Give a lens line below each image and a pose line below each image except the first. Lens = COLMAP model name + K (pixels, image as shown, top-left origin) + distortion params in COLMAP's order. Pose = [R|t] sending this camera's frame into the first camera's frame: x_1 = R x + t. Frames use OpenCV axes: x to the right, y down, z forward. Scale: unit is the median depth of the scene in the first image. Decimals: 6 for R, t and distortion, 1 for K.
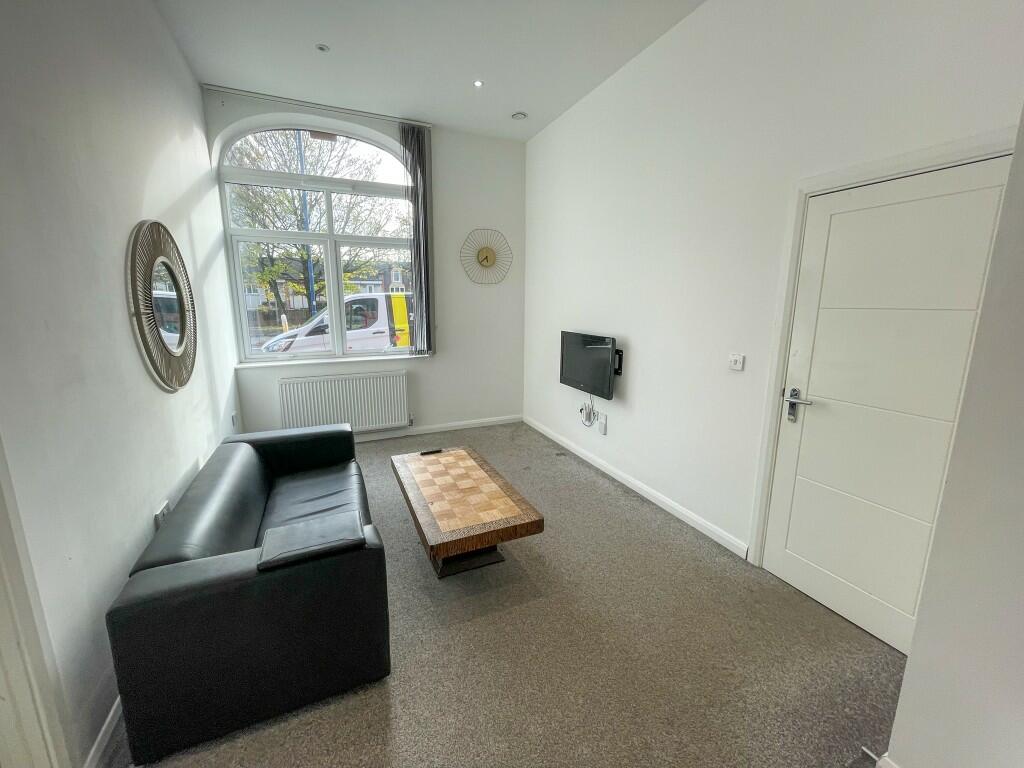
lens RADIAL K [[410.5, 0, 509.1], [0, 410.5, 380.1], [0, 0, 1]] dist [-0.004133, 0.000080]
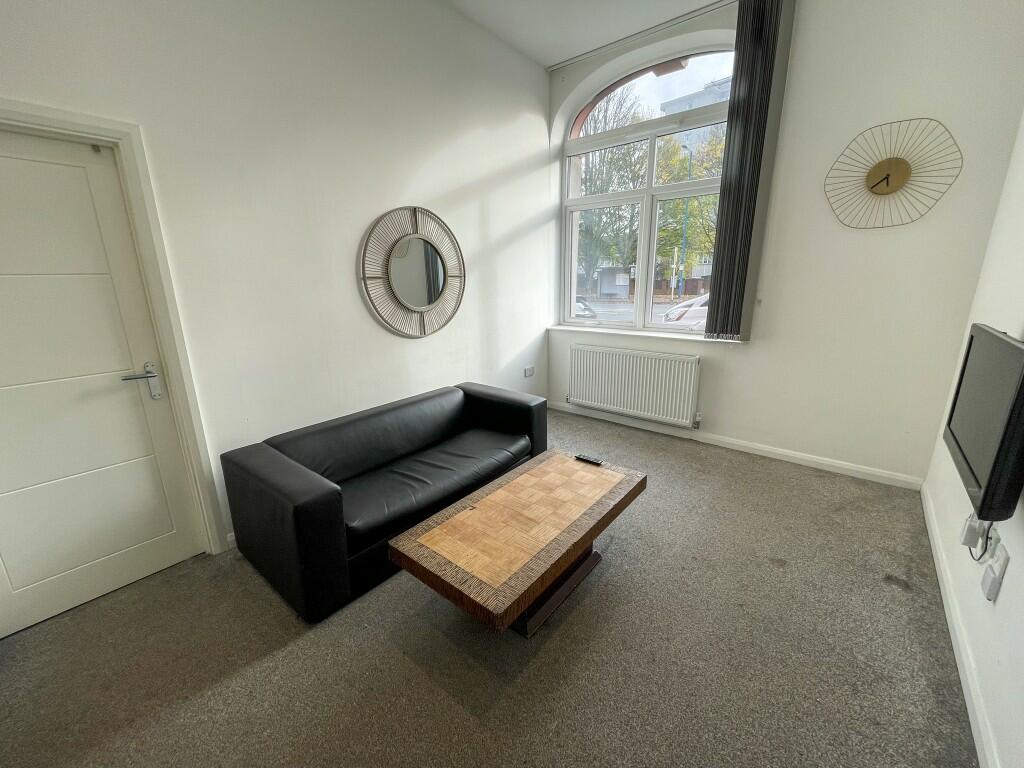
lens RADIAL K [[410.5, 0, 513.2], [0, 410.5, 380.6], [0, 0, 1]] dist [-0.004133, 0.000080]
pose [[0.443072, 0.214276, -0.870501, 0.273313], [-0.149769, 0.975061, 0.163783, -0.054335], [0.883887, 0.057806, 0.464114, 0.352107]]
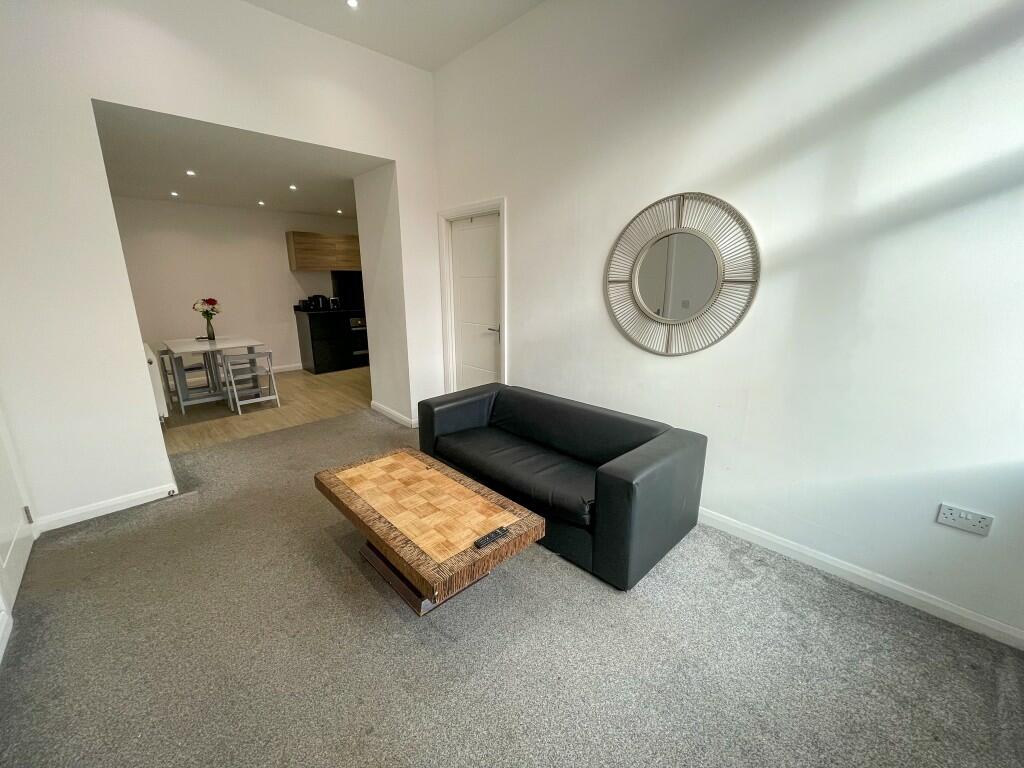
lens RADIAL K [[410.5, 0, 503.8], [0, 410.5, 379.1], [0, 0, 1]] dist [-0.004133, 0.000080]
pose [[-0.947039, 0.075676, -0.312073, -0.033701], [-0.058320, 0.915139, 0.398897, -0.174196], [0.315777, 0.395972, -0.862260, 0.981906]]
